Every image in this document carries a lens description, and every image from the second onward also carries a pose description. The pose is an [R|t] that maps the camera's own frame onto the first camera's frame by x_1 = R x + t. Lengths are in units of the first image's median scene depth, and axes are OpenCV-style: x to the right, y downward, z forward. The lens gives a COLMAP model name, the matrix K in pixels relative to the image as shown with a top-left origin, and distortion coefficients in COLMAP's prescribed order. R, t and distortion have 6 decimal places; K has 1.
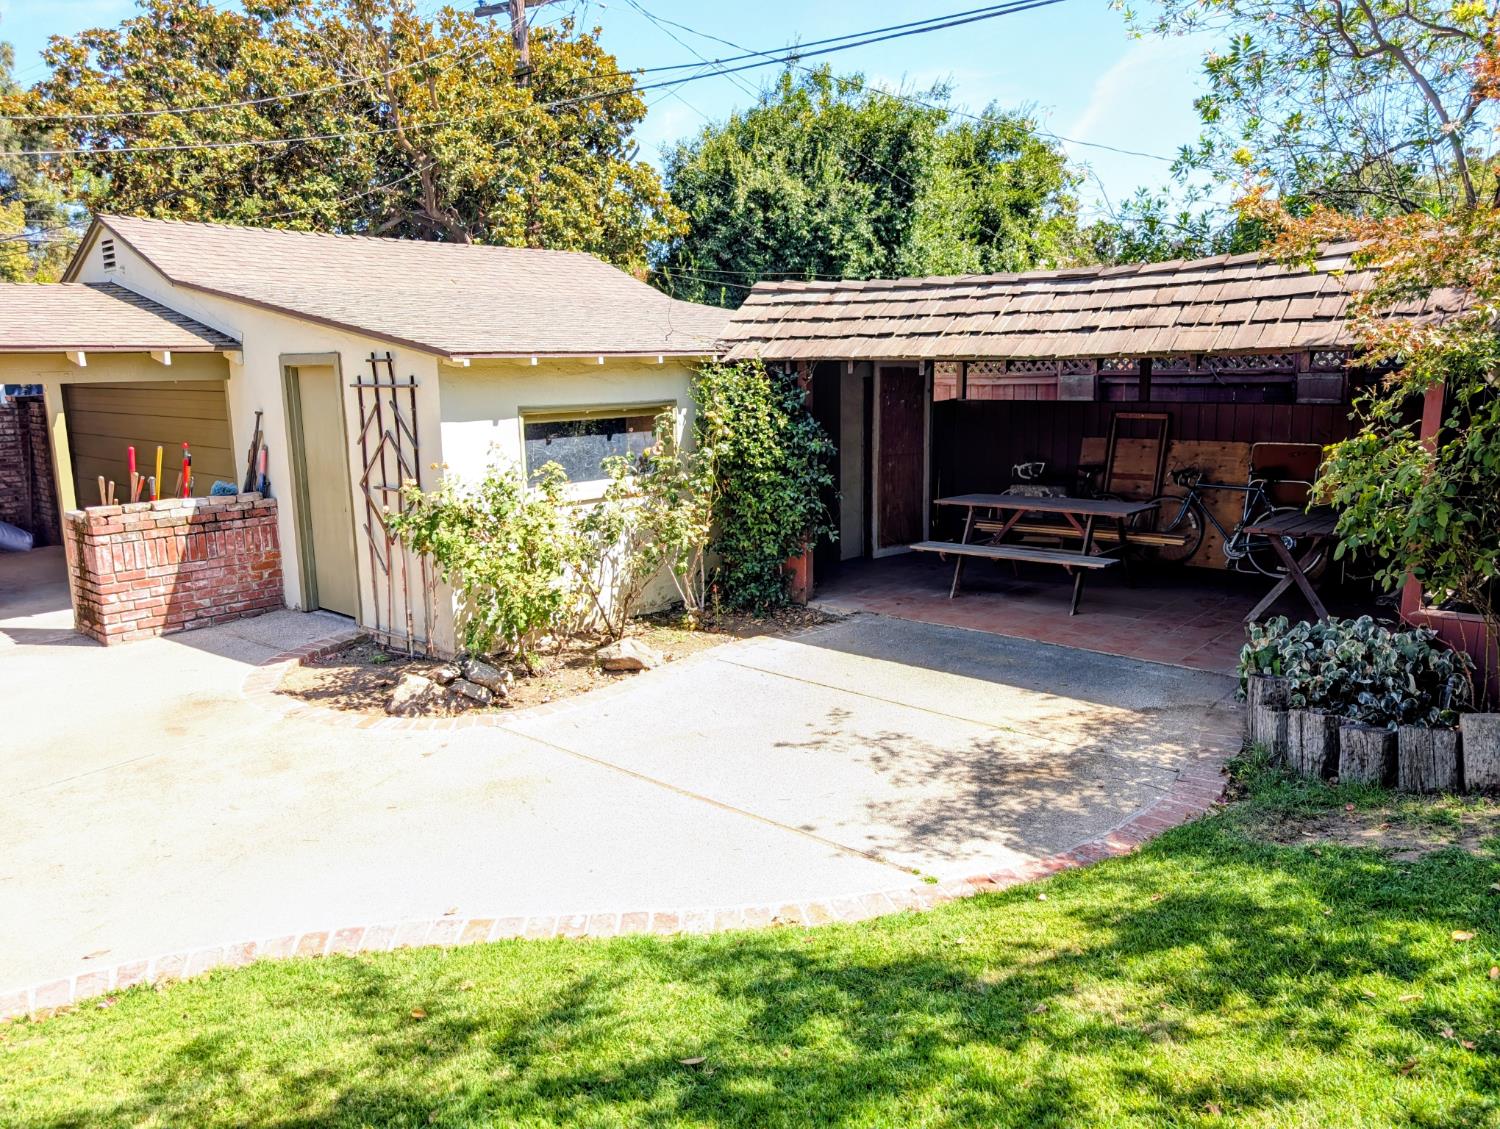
lens RADIAL K [[1084.3, 0, 764.1], [0, 1084.3, 558.7], [0, 0, 1]] dist [0.022324, -0.019783]
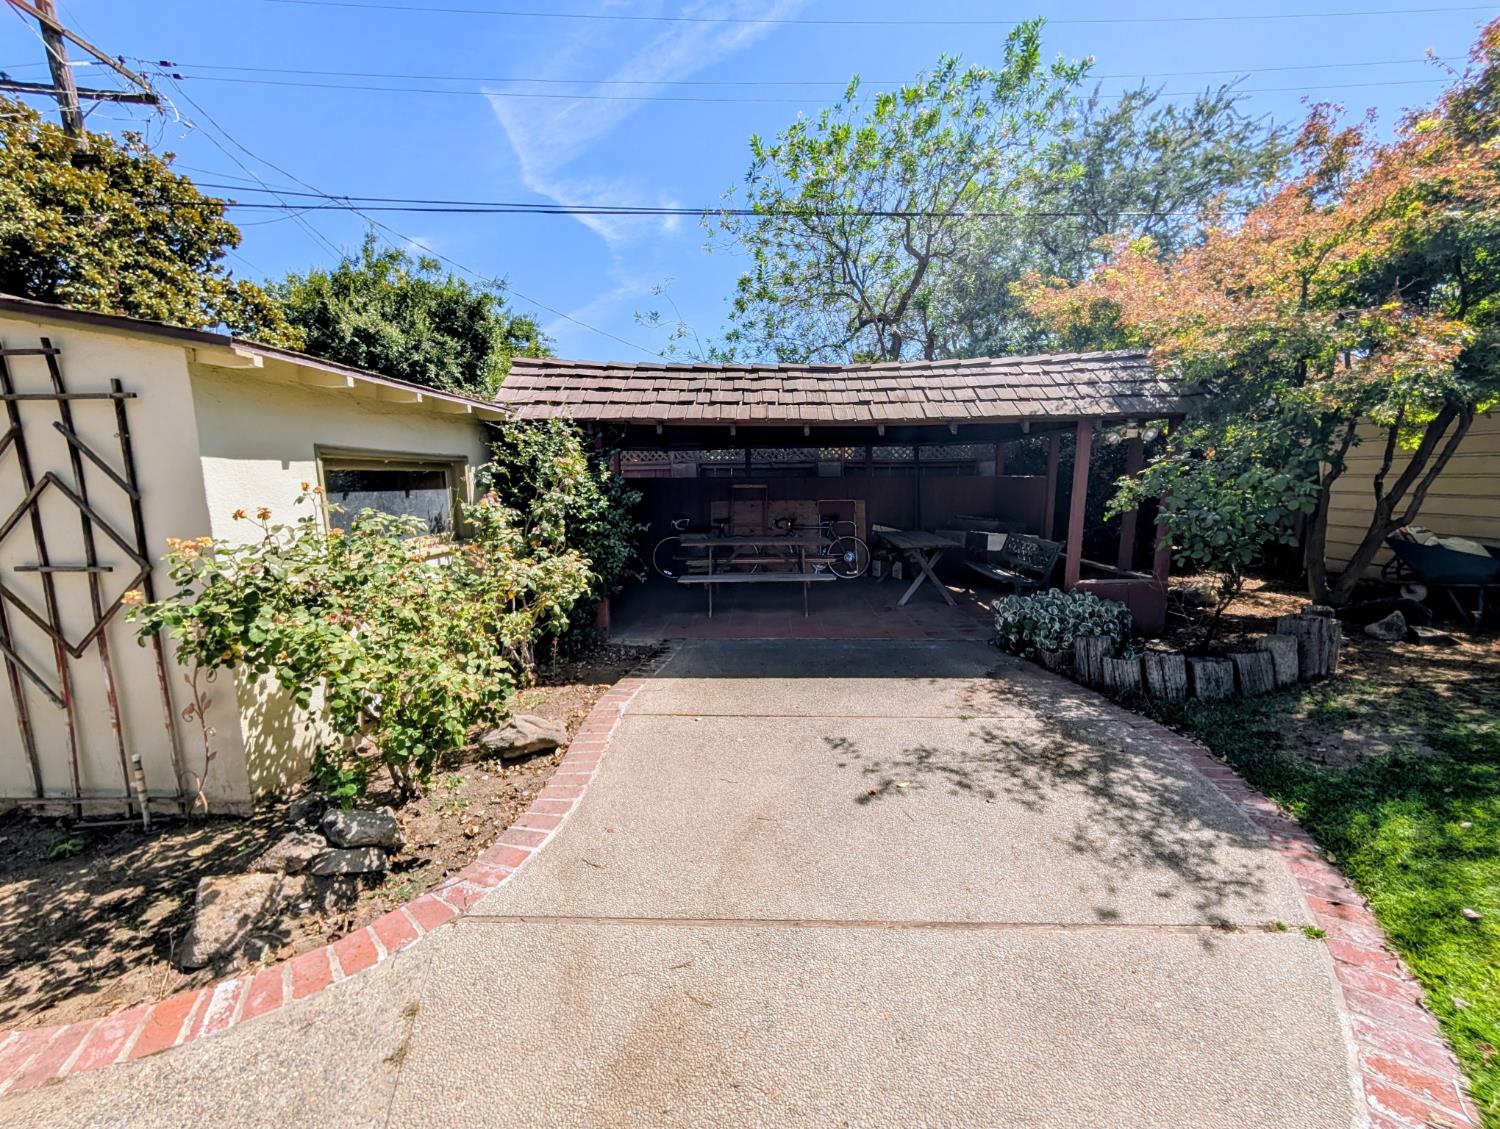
lens RADIAL K [[571.6, 0, 757.7], [0, 571.6, 570.5], [0, 0, 1]] dist [0.001403, 0.000220]
pose [[0.769039, -0.090918, 0.632703, -0.268227], [0.110361, 0.993854, 0.008672, -0.024727], [-0.629602, 0.063157, 0.774346, 0.545958]]
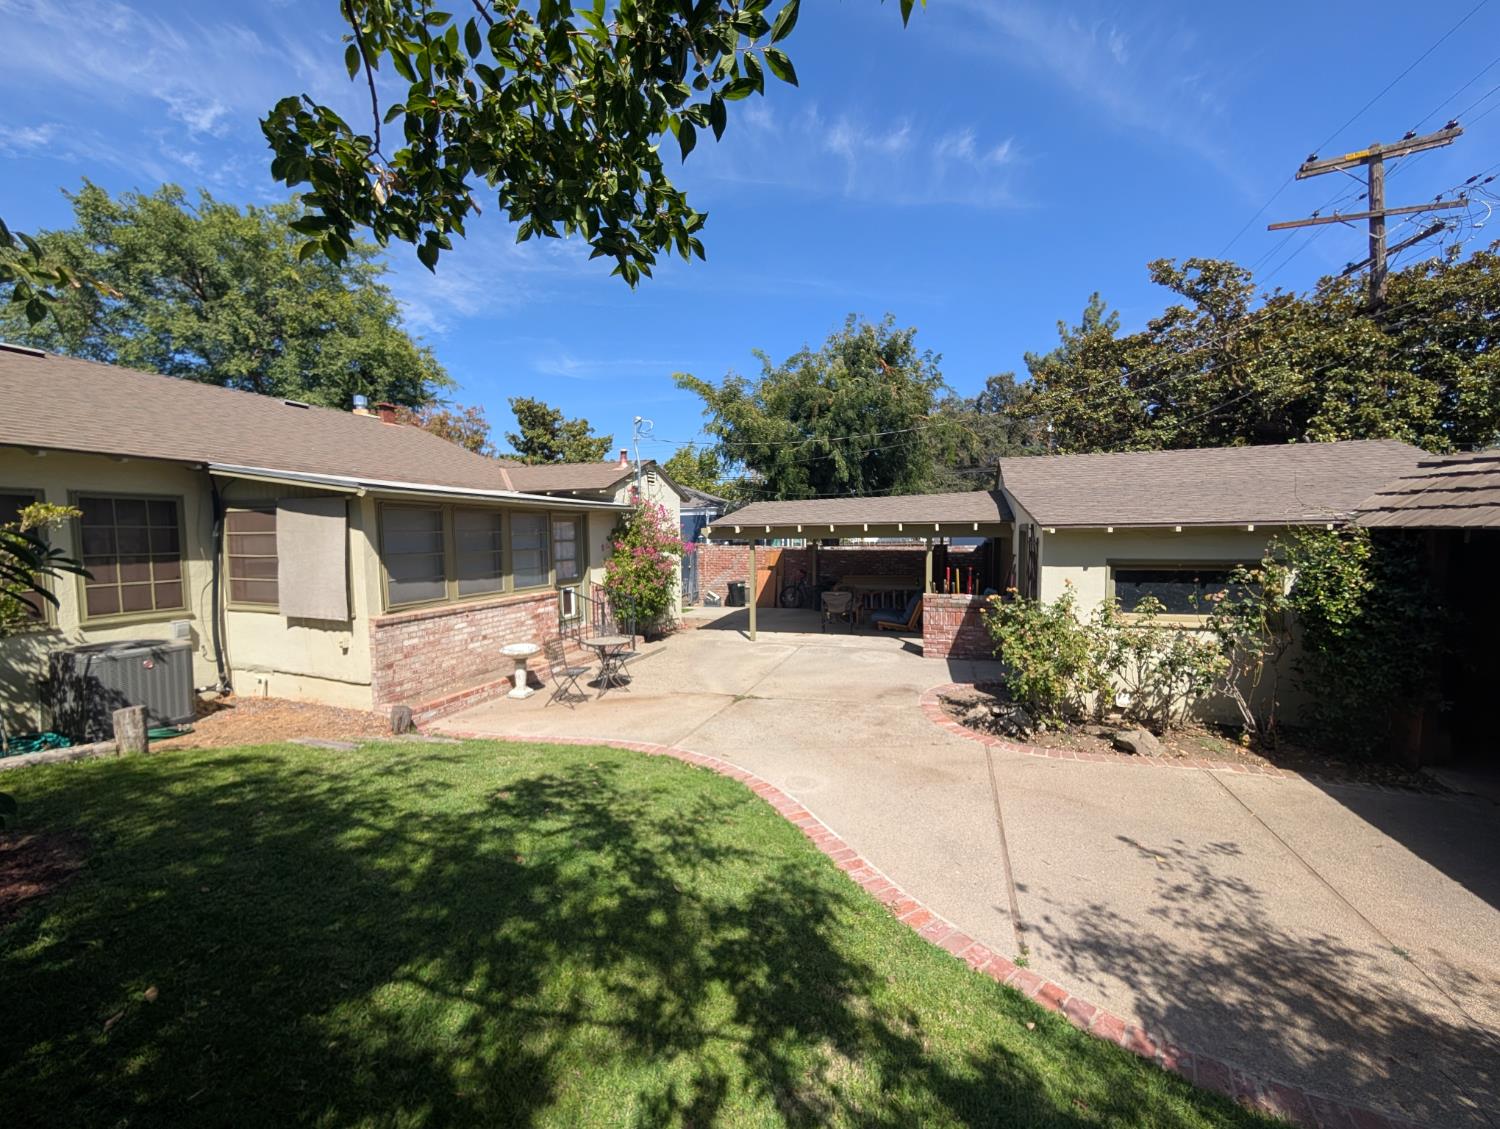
lens RADIAL K [[571.6, 0, 756.5], [0, 571.6, 575.0], [0, 0, 1]] dist [0.001403, 0.000220]
pose [[0.387835, 0.081052, -0.918158, 0.347412], [-0.162952, 0.986465, 0.018250, -0.055682], [0.907210, 0.142537, 0.395794, 0.255231]]
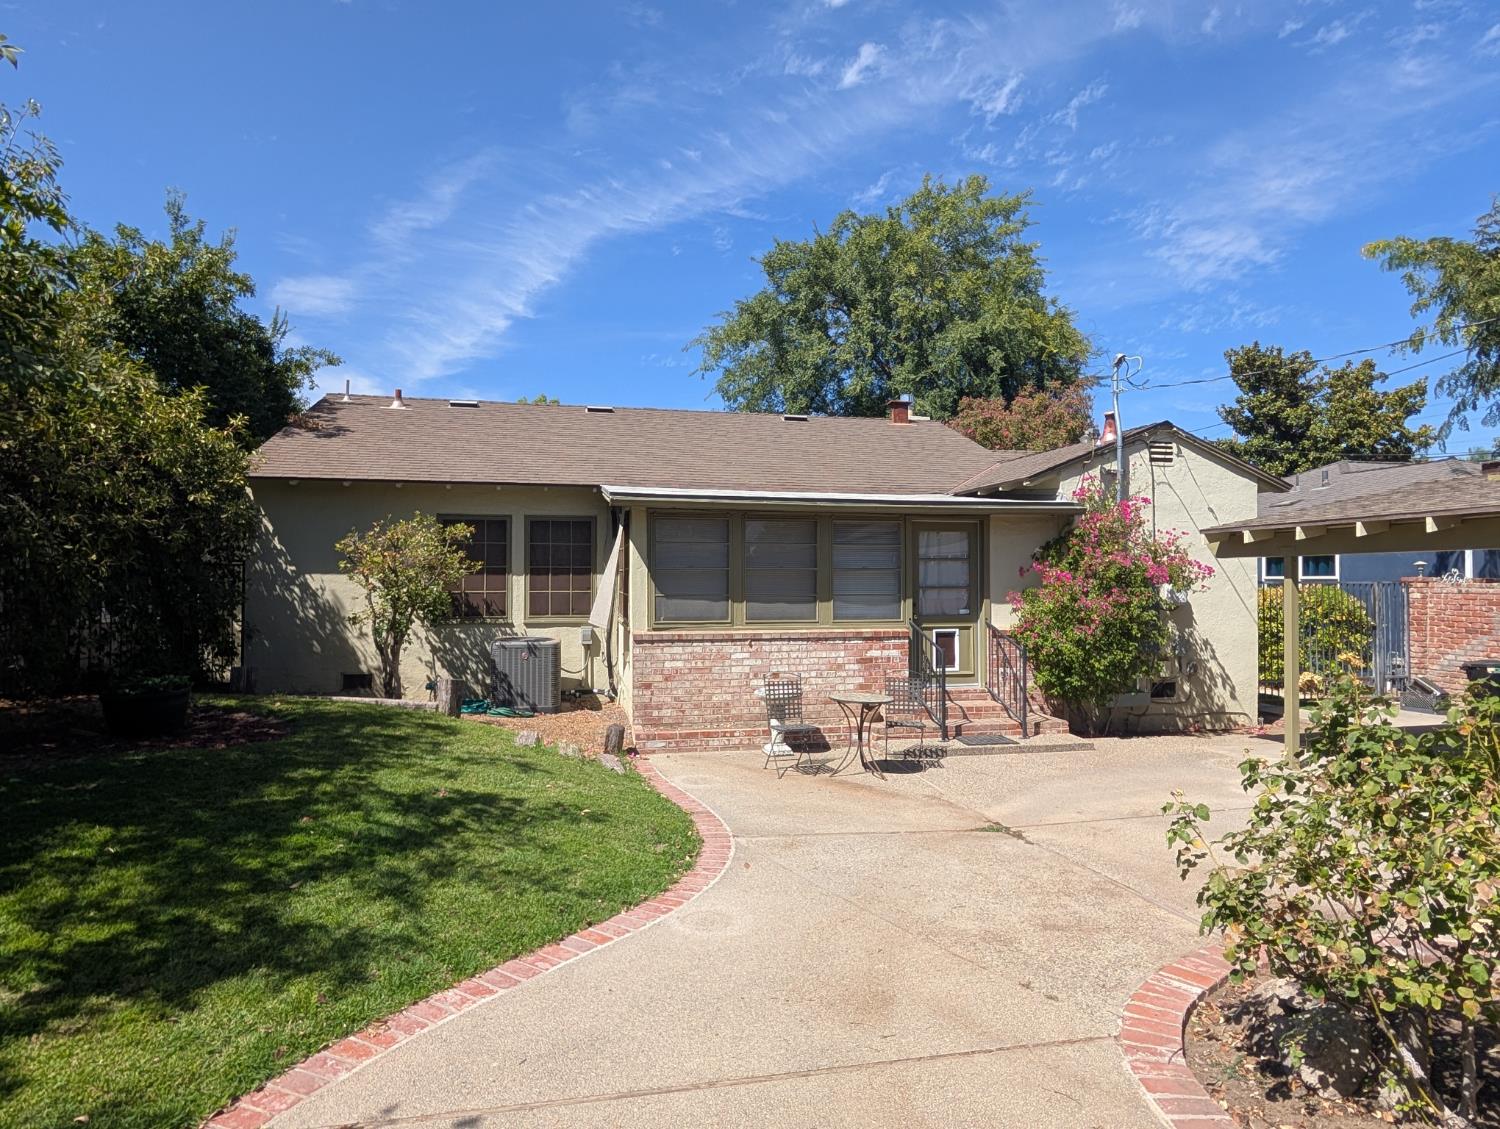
lens RADIAL K [[883.2, 0, 746.2], [0, 883.2, 577.2], [0, 0, 1]] dist [0.025548, 0.000659]
pose [[-0.589132, 0.014768, -0.807902, 0.271050], [-0.135905, 0.983779, 0.117087, -0.131586], [0.796525, 0.178778, -0.577569, 0.933082]]
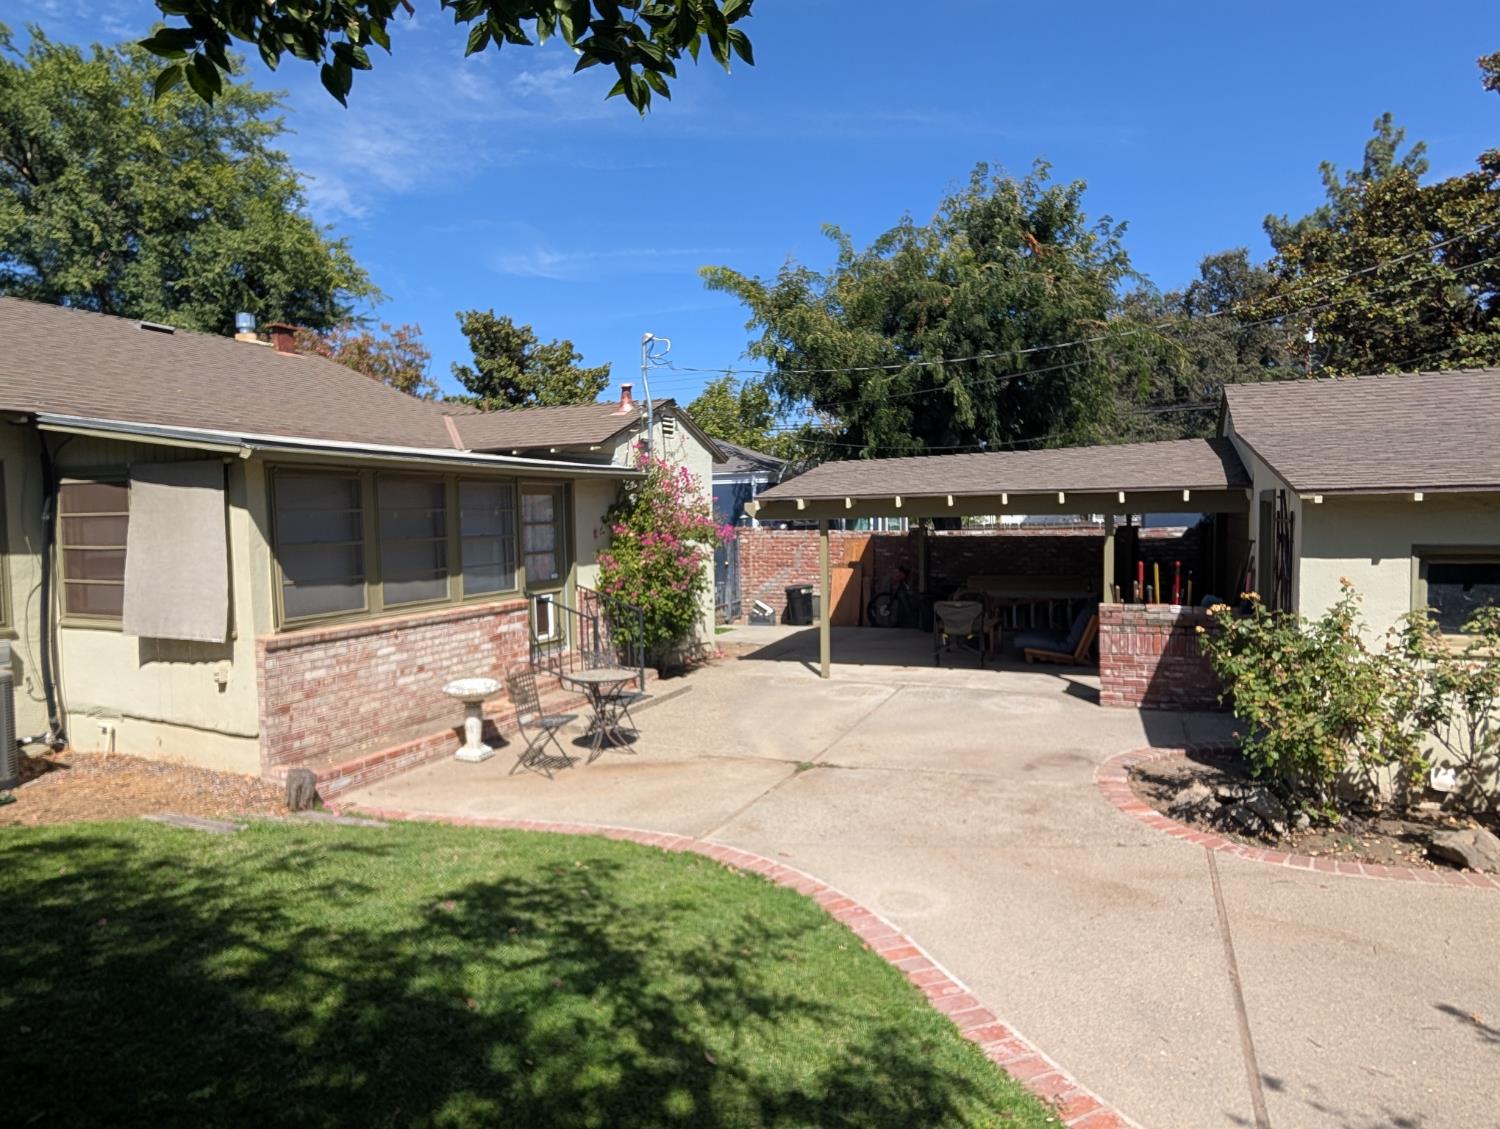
lens RADIAL K [[886.7, 0, 754.2], [0, 886.7, 570.1], [0, 0, 1]] dist [0.003701, -0.001186]
pose [[0.308404, 0.072177, -0.948513, 0.342961], [-0.158518, 0.987075, 0.023570, -0.051014], [0.937955, 0.143087, 0.315859, 0.256469]]
